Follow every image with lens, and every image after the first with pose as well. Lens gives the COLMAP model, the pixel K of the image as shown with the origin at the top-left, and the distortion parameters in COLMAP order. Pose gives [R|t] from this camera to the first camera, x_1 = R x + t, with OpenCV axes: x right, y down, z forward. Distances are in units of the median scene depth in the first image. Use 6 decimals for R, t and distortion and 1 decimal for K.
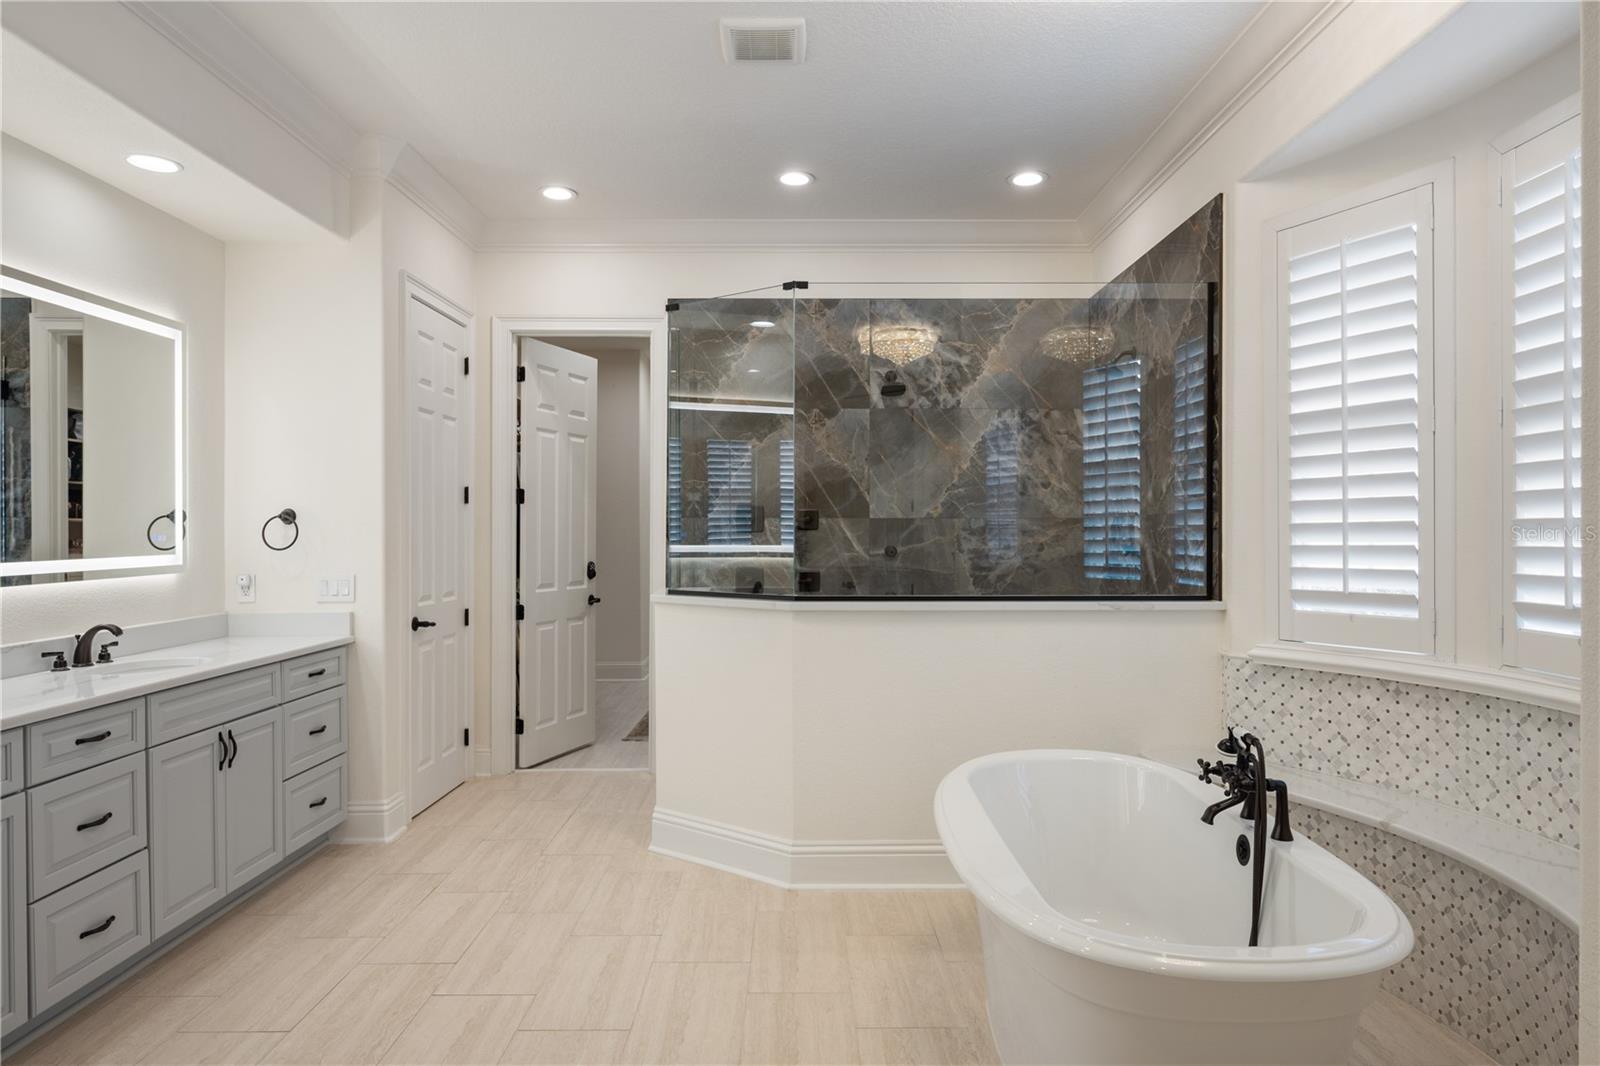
lens RADIAL K [[983.9, 0, 800.5], [0, 983.9, 546.7], [0, 0, 1]] dist [0.001167, -0.000781]
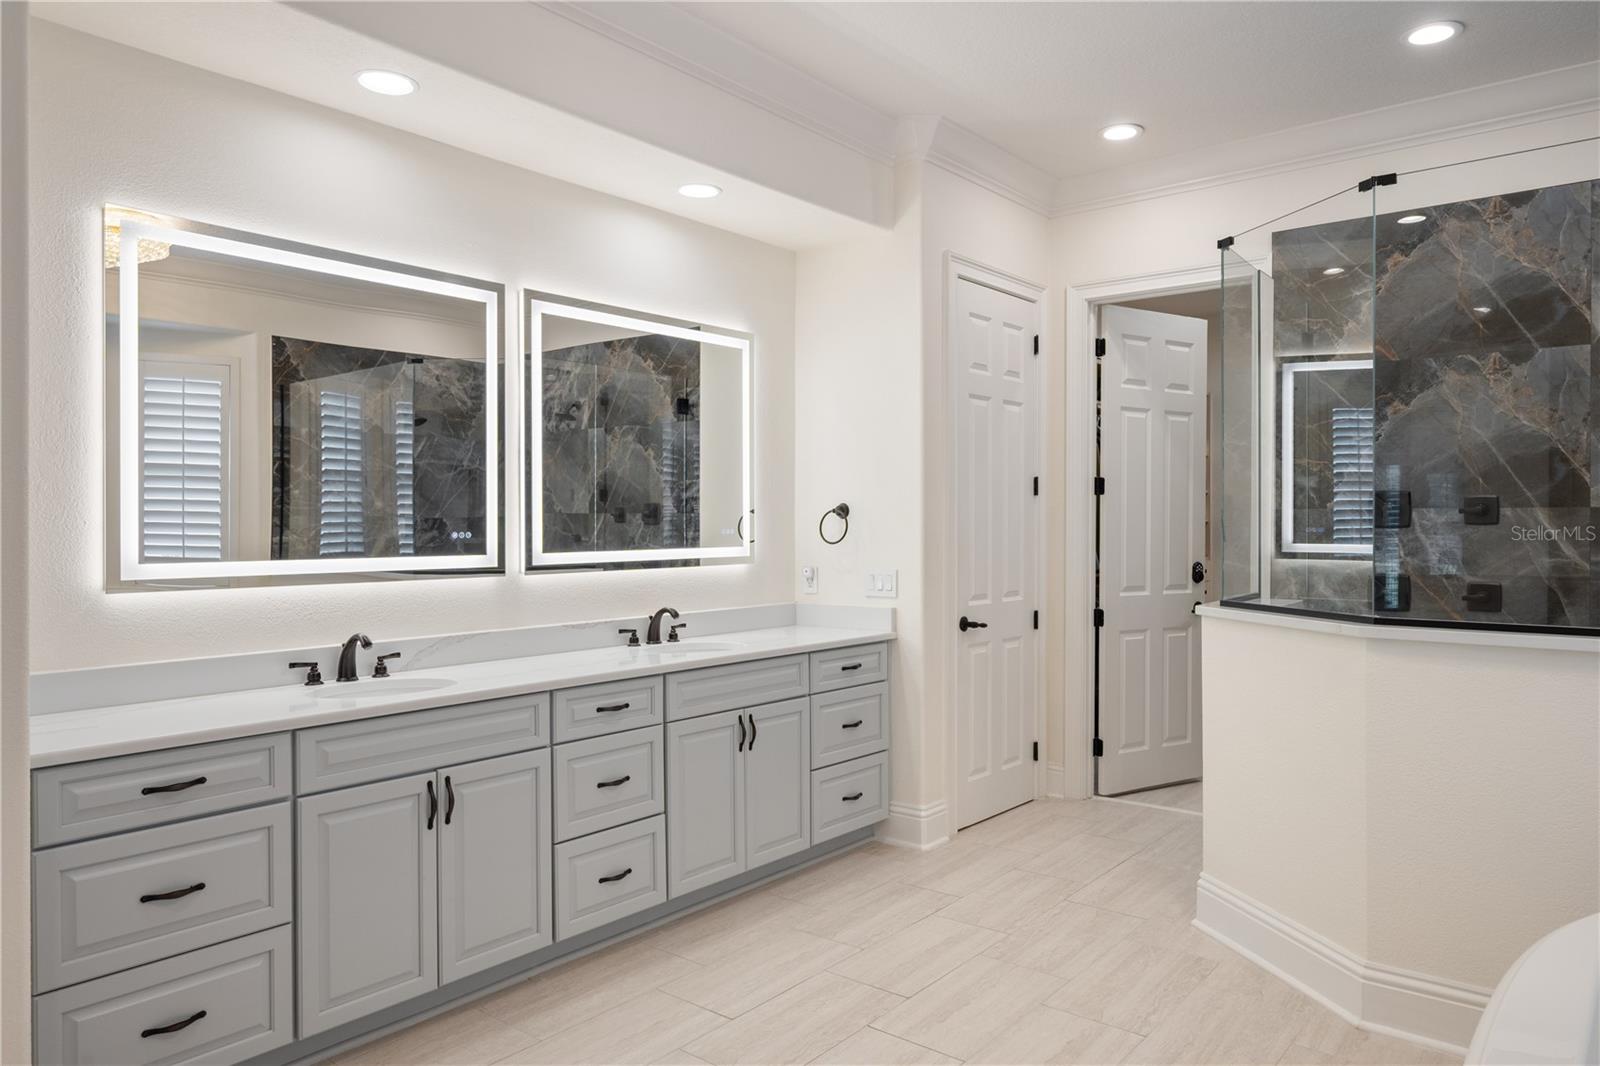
lens RADIAL K [[1057.1, 0, 800.0], [0, 1057.1, 533.0], [0, 0, 1]] dist [-0.001559, -0.001136]
pose [[0.771074, 0.006141, -0.636716, 0.144048], [-0.011559, 0.999924, -0.004355, -0.002530], [0.636641, 0.010718, 0.771086, 0.129496]]
